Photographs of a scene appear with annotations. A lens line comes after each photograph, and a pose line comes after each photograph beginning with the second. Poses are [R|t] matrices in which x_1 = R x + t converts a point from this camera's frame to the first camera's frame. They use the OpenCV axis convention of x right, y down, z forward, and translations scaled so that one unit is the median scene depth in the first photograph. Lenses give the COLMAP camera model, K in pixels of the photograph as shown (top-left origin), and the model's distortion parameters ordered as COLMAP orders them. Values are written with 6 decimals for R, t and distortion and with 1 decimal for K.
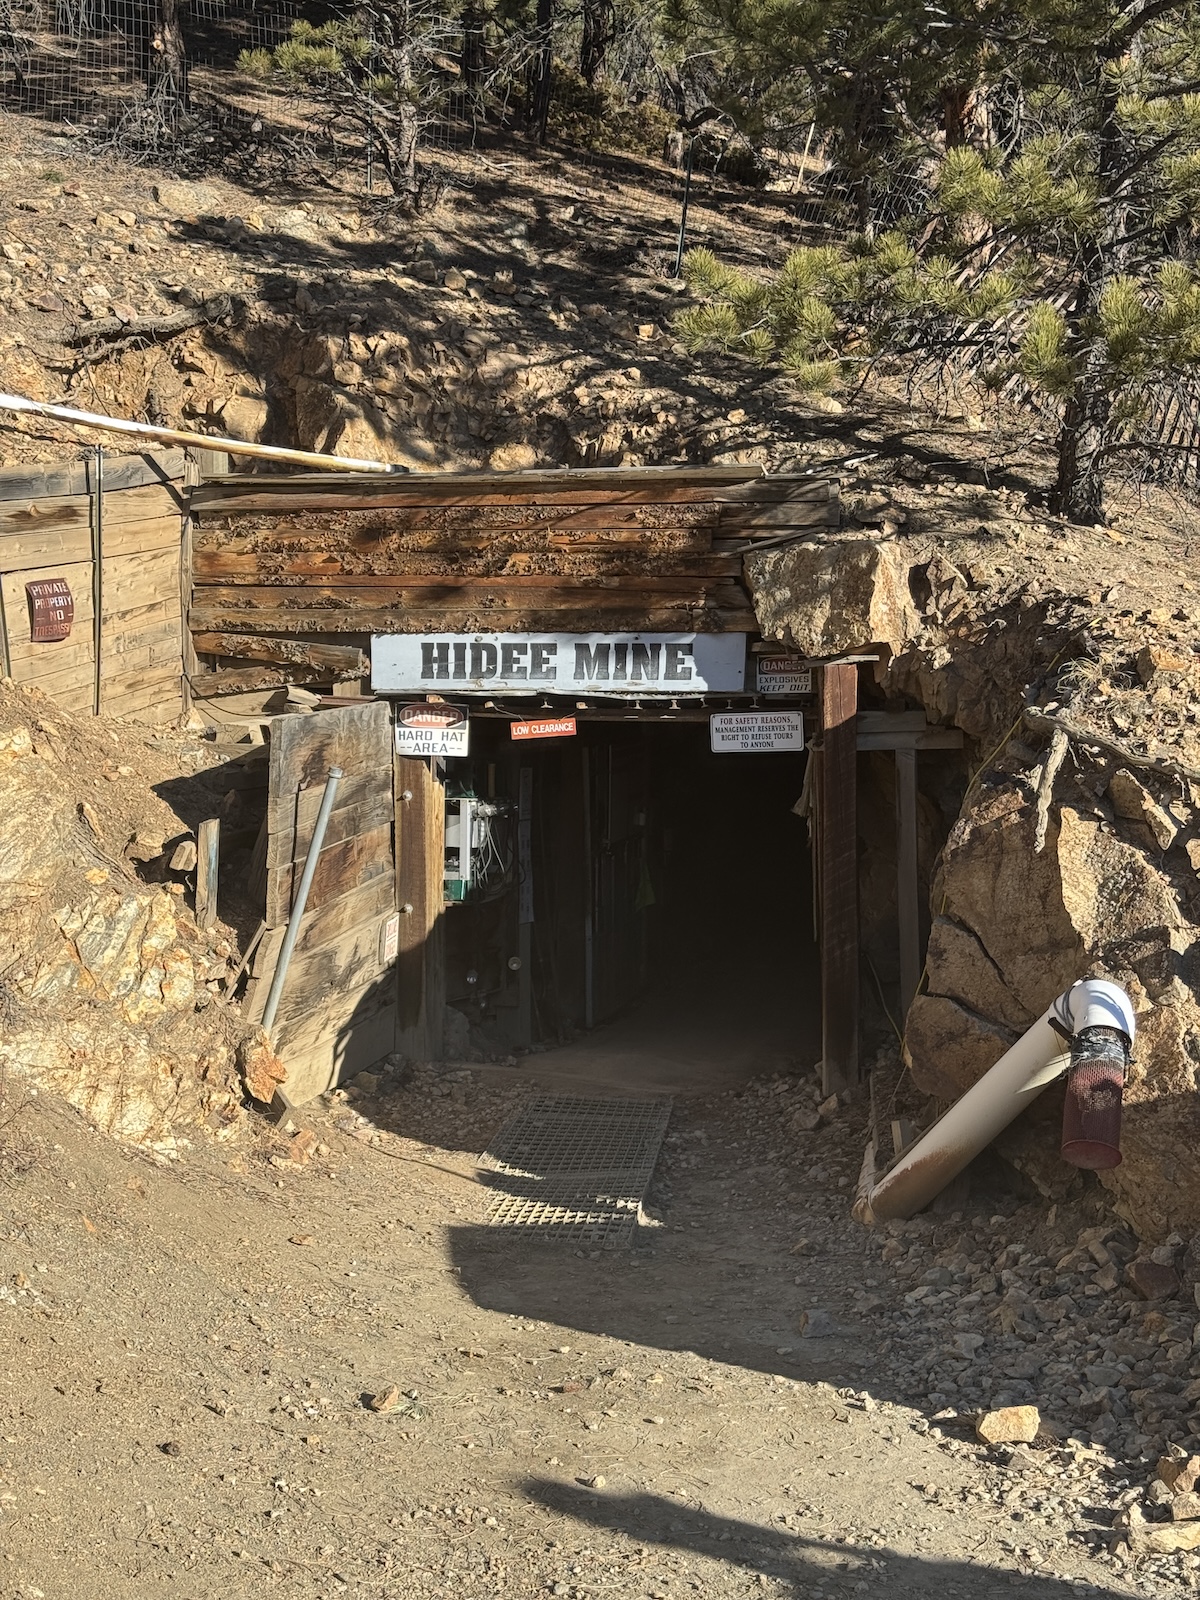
lens RADIAL K [[2293.8, 0, 598.0], [0, 2293.8, 796.8], [0, 0, 1]] dist [0.136723, 0.000000]
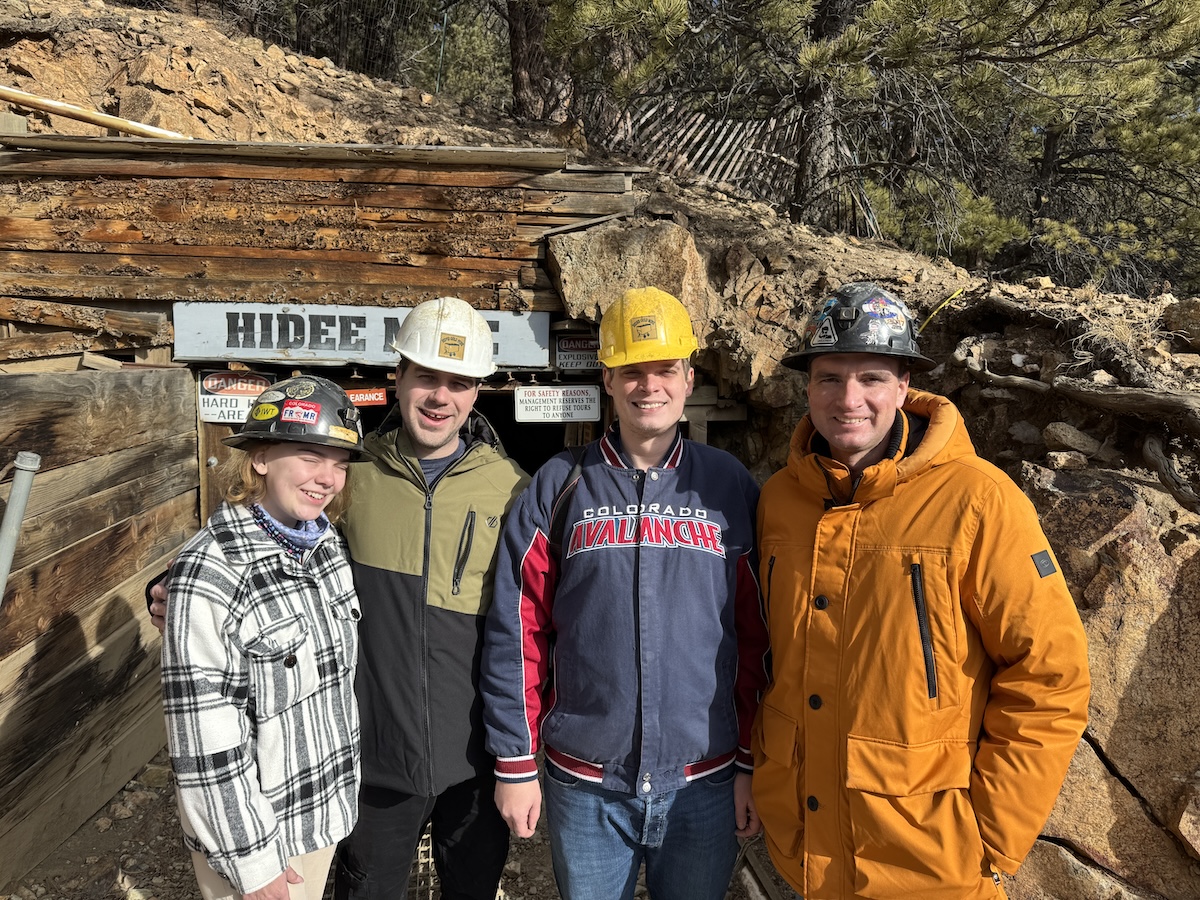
lens RADIAL K [[876.4, 0, 625.7], [0, 876.4, 452.6], [0, 0, 1]] dist [0.010275, -0.019250]
pose [[0.958635, -0.004605, 0.284600, -0.018223], [-0.004238, 0.999527, 0.030448, -0.017457], [-0.284605, -0.030394, 0.958163, 0.578940]]
